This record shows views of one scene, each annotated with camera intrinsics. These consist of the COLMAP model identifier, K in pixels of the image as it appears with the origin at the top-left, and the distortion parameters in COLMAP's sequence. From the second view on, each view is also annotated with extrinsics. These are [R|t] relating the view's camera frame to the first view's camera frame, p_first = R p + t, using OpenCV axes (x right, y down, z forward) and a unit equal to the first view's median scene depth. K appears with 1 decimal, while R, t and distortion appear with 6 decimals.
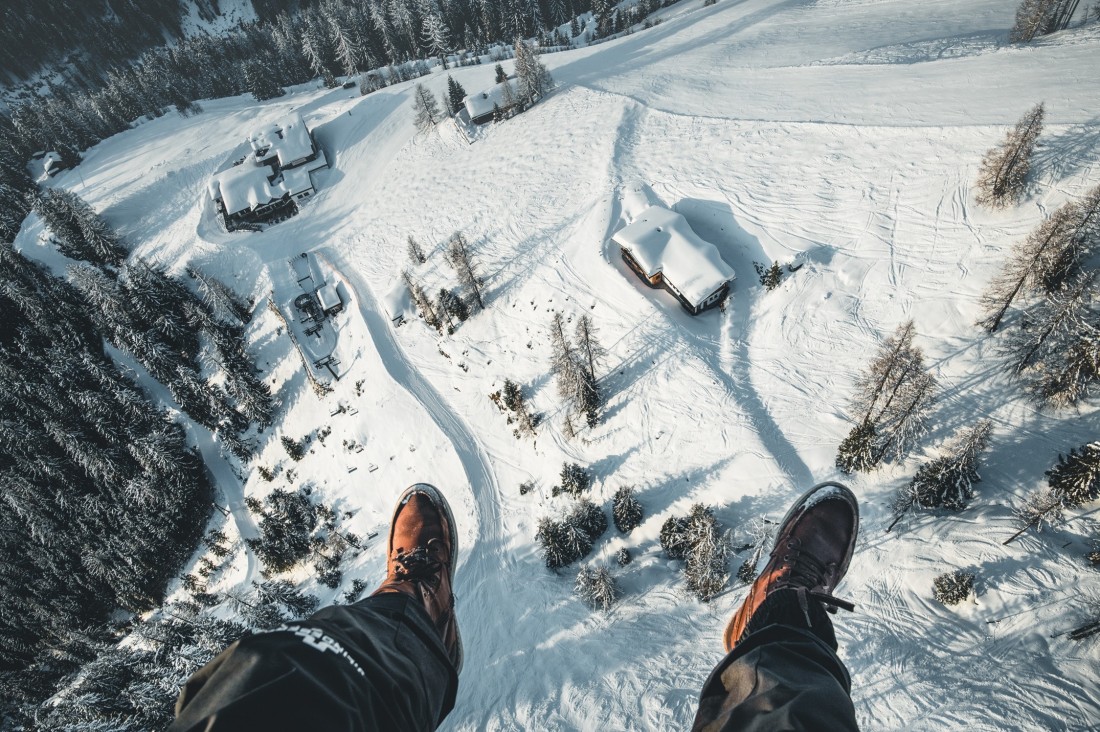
lens RADIAL K [[609.5, 0, 585.2], [0, 609.5, 366.0], [0, 0, 1]] dist [-0.026480, 0.001137]
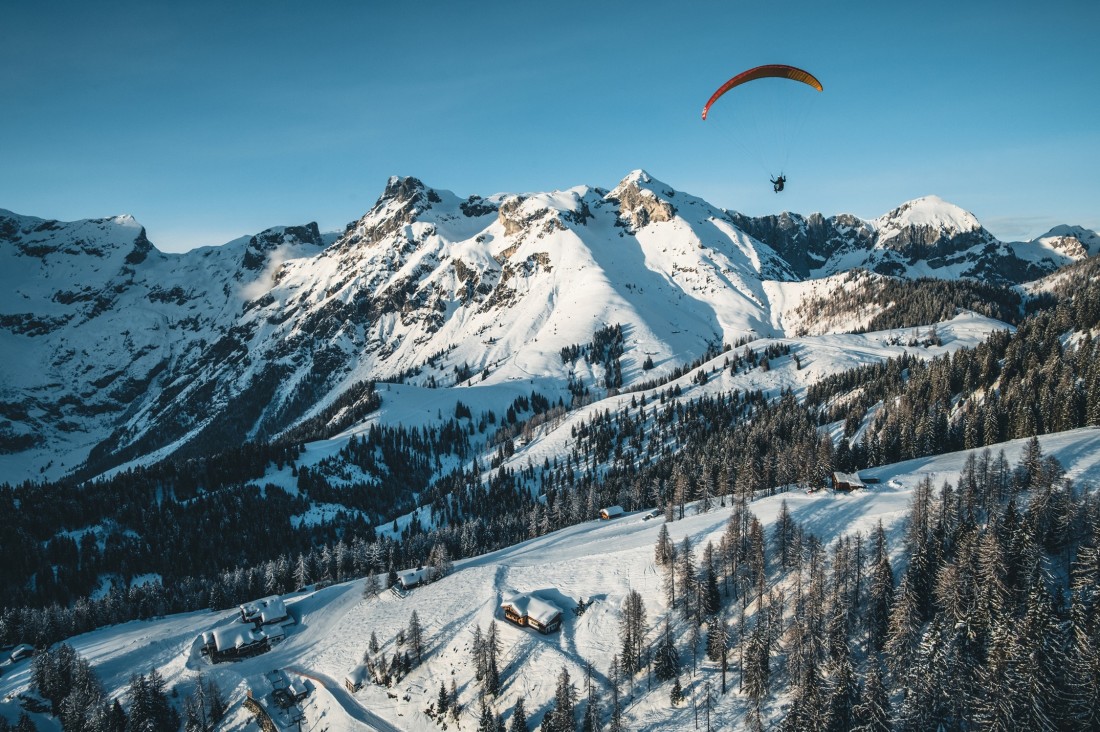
lens RADIAL K [[609.5, 0, 585.2], [0, 609.5, 366.0], [0, 0, 1]] dist [-0.026480, 0.001137]
pose [[0.966573, 0.068607, 0.247043, -0.194487], [0.160612, 0.589034, -0.791986, 0.793877], [-0.199853, 0.805191, 0.558325, -0.655349]]
